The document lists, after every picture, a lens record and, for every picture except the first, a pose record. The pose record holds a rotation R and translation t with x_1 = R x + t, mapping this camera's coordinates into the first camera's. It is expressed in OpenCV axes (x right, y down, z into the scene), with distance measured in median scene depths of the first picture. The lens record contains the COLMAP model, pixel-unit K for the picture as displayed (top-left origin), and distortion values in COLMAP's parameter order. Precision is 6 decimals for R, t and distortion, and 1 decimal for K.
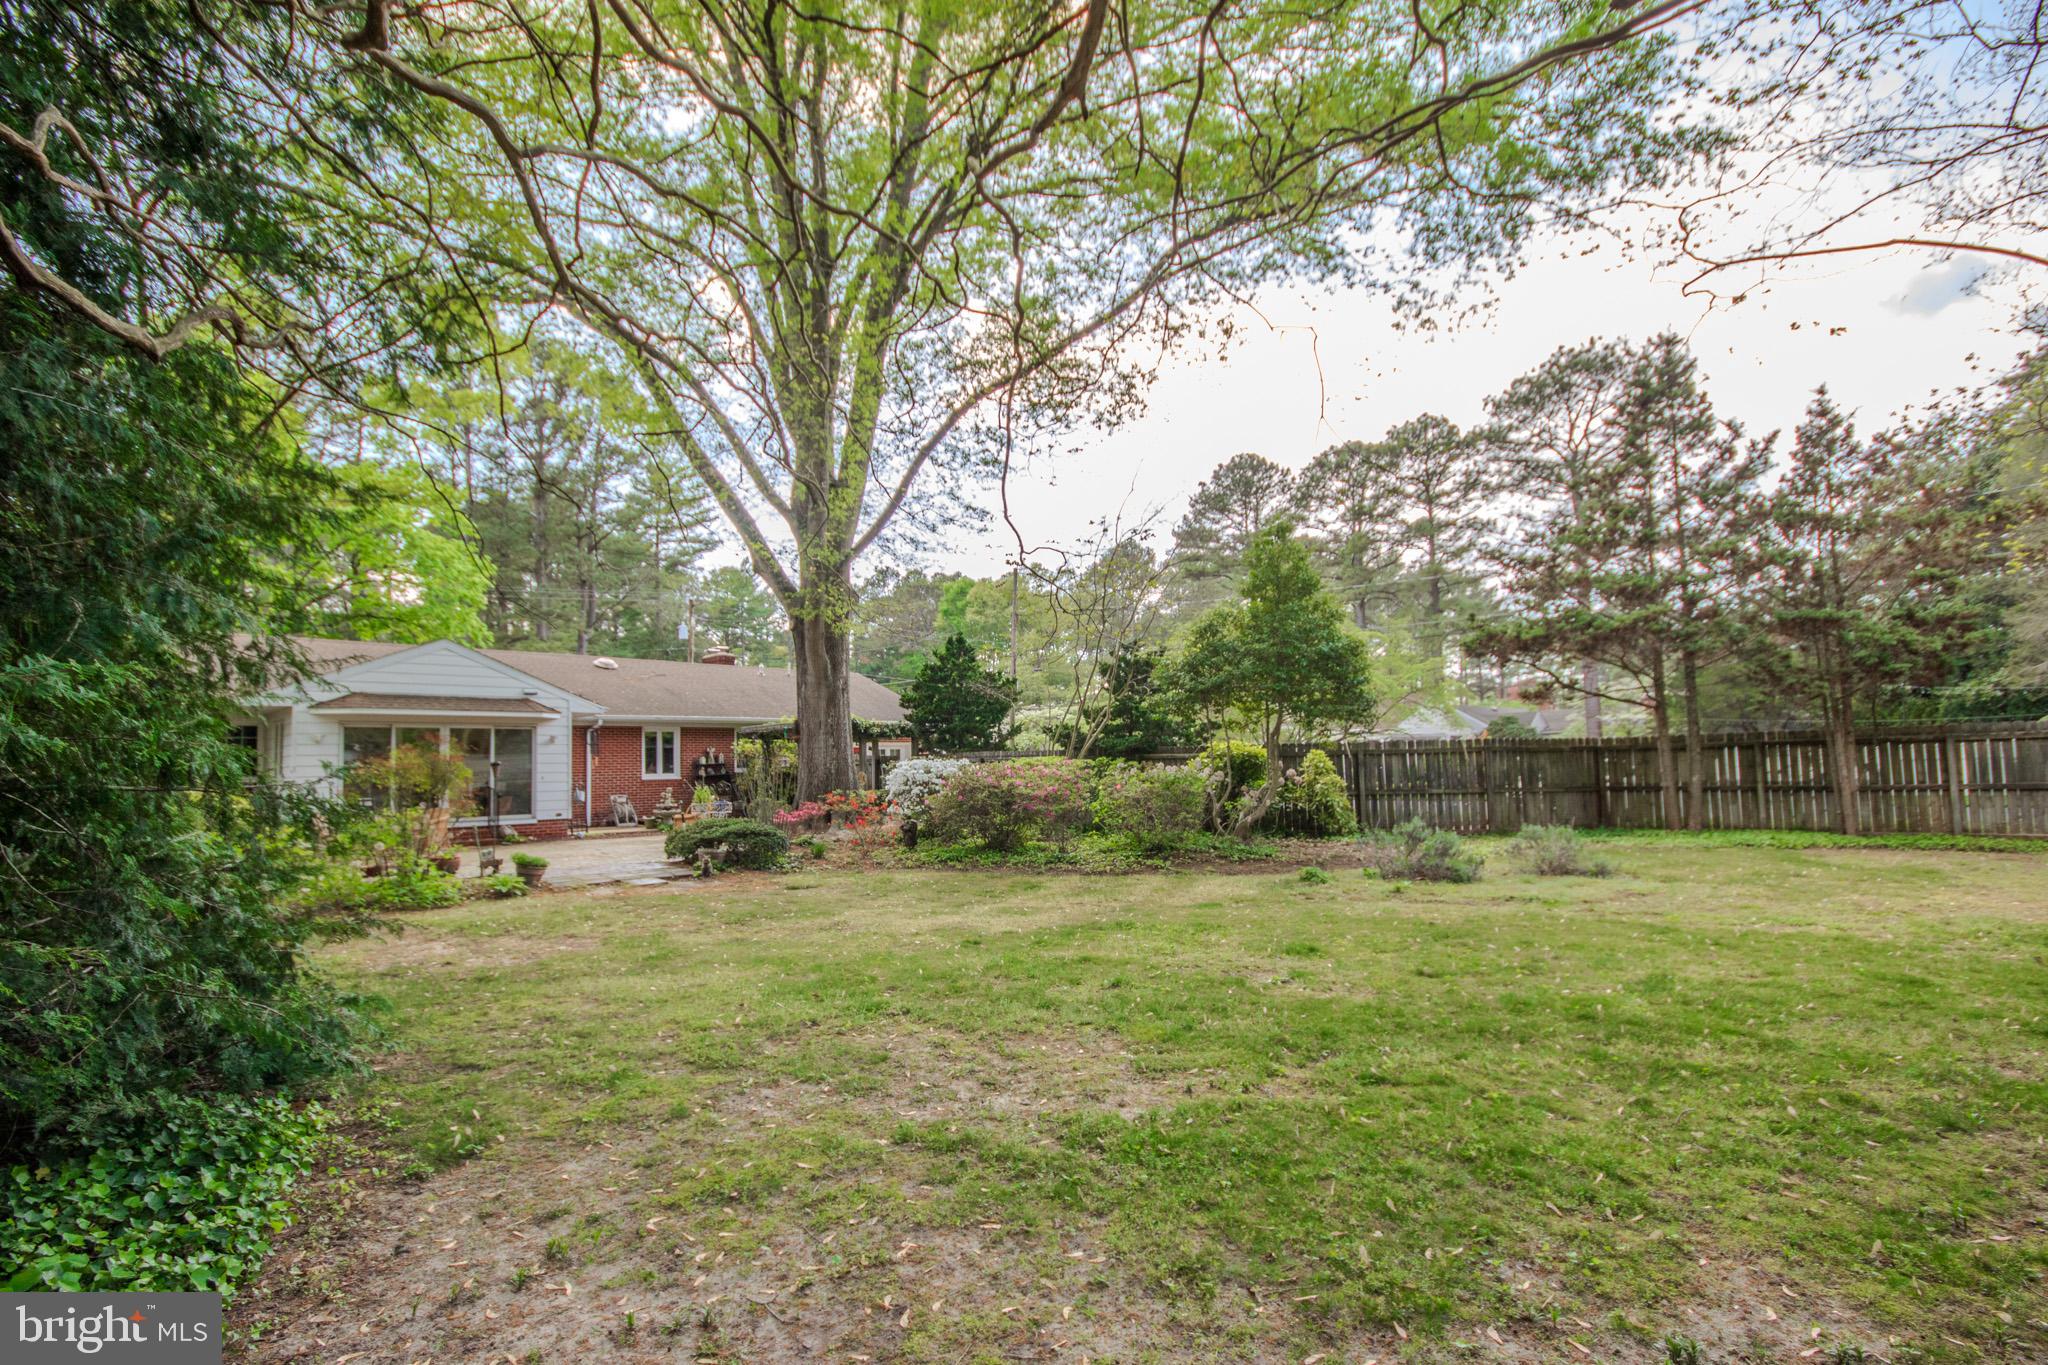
lens RADIAL K [[984.5, 0, 1024.9], [0, 984.5, 692.9], [0, 0, 1]] dist [0.000705, 0.000807]
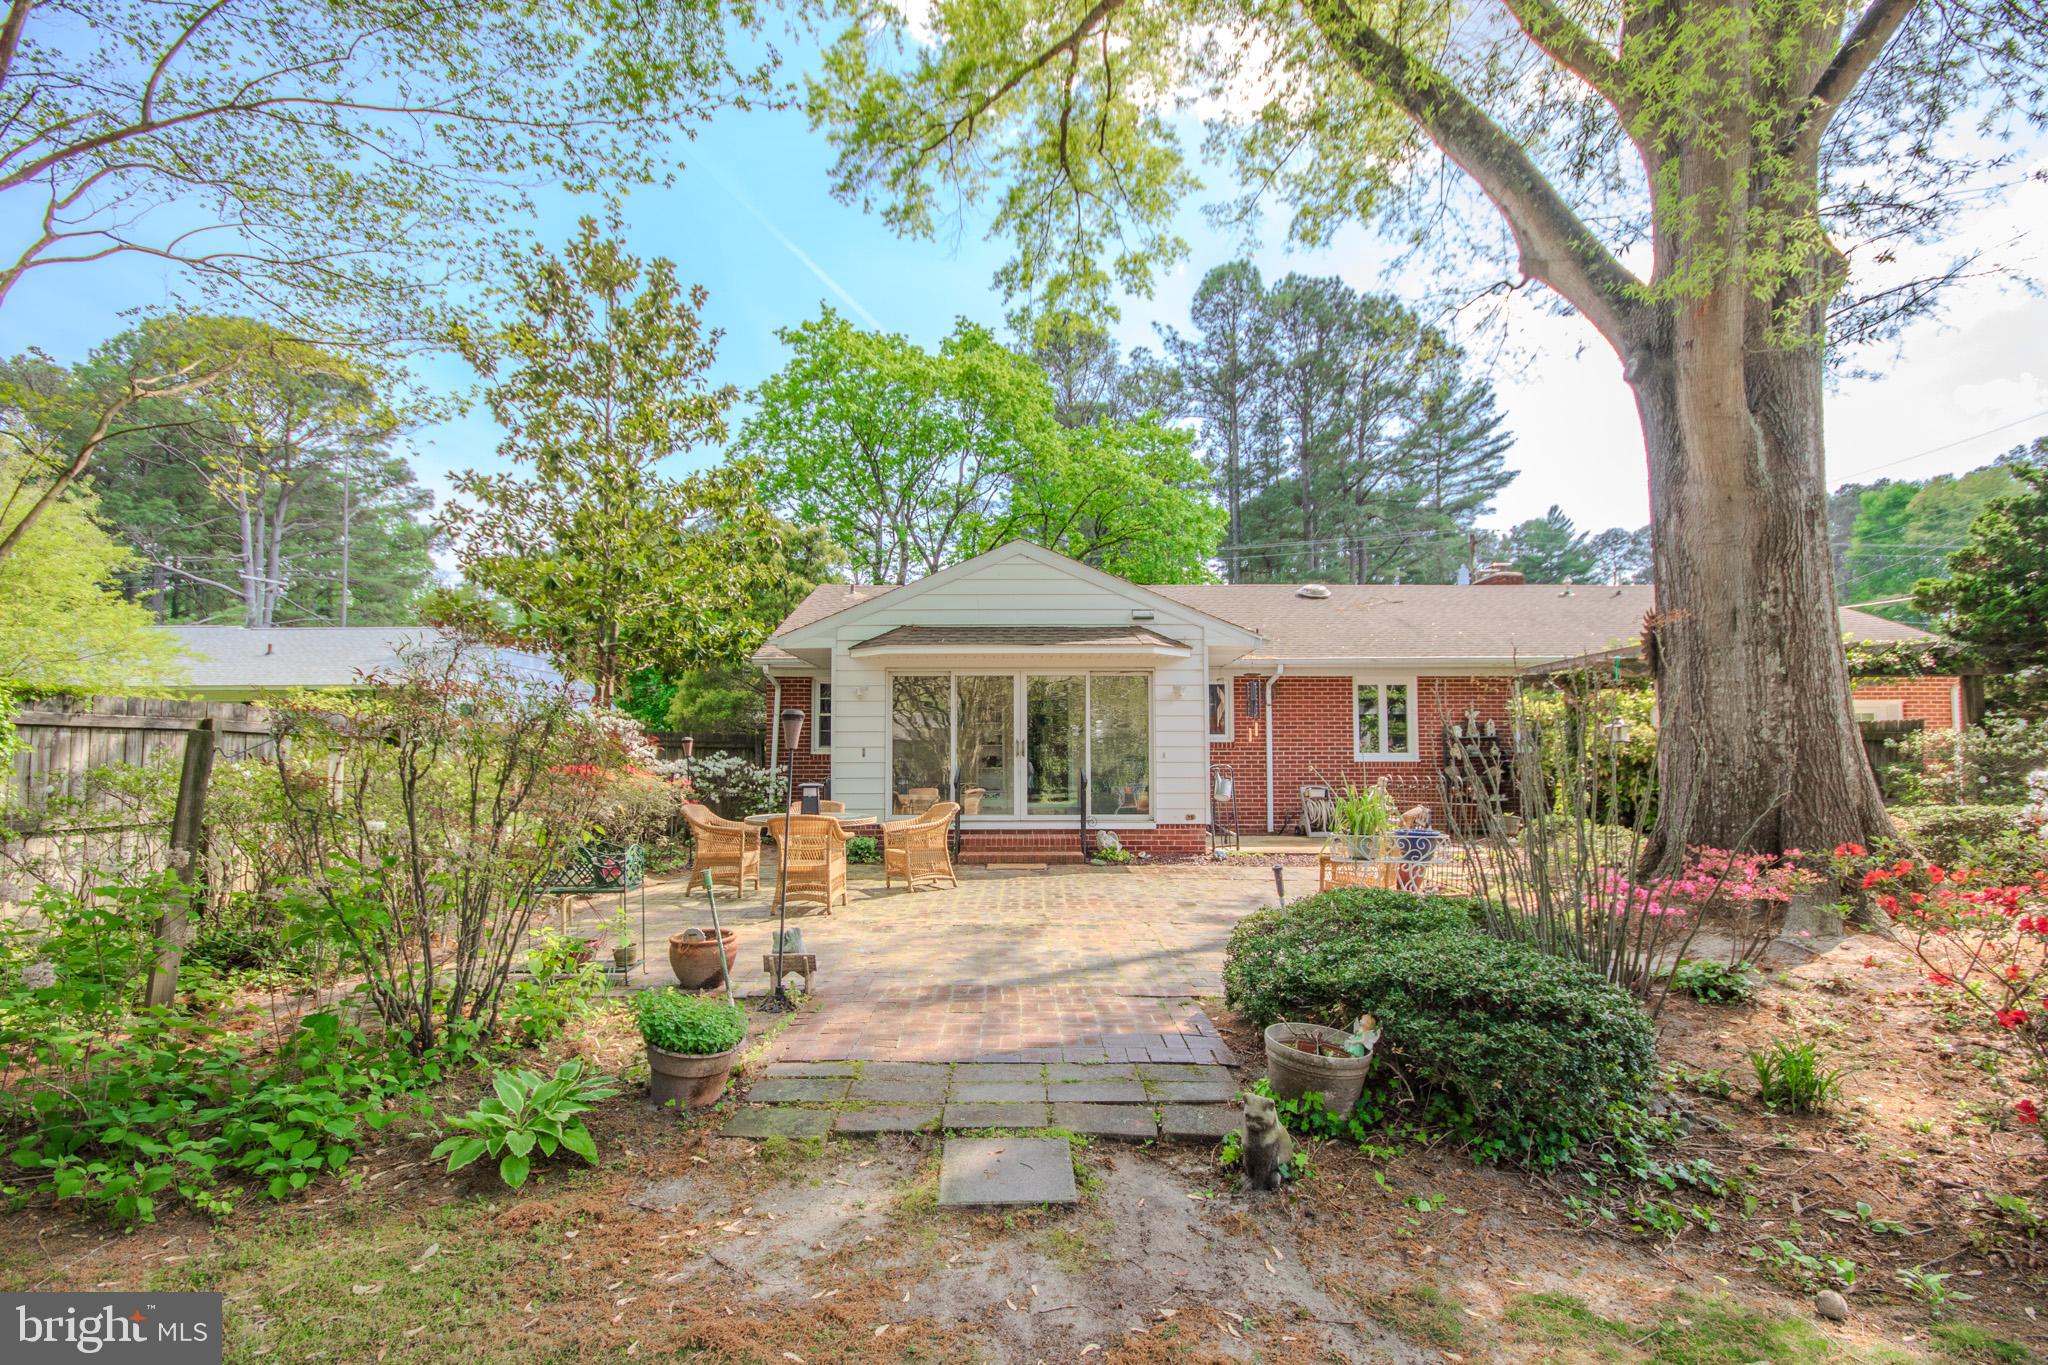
lens RADIAL K [[984.5, 0, 1024.9], [0, 984.5, 692.9], [0, 0, 1]] dist [0.000705, 0.000807]
pose [[0.713234, -0.024122, -0.700511, -0.103489], [0.036843, 0.999316, 0.003101, 0.035551], [0.699958, -0.028021, 0.713635, 0.416744]]
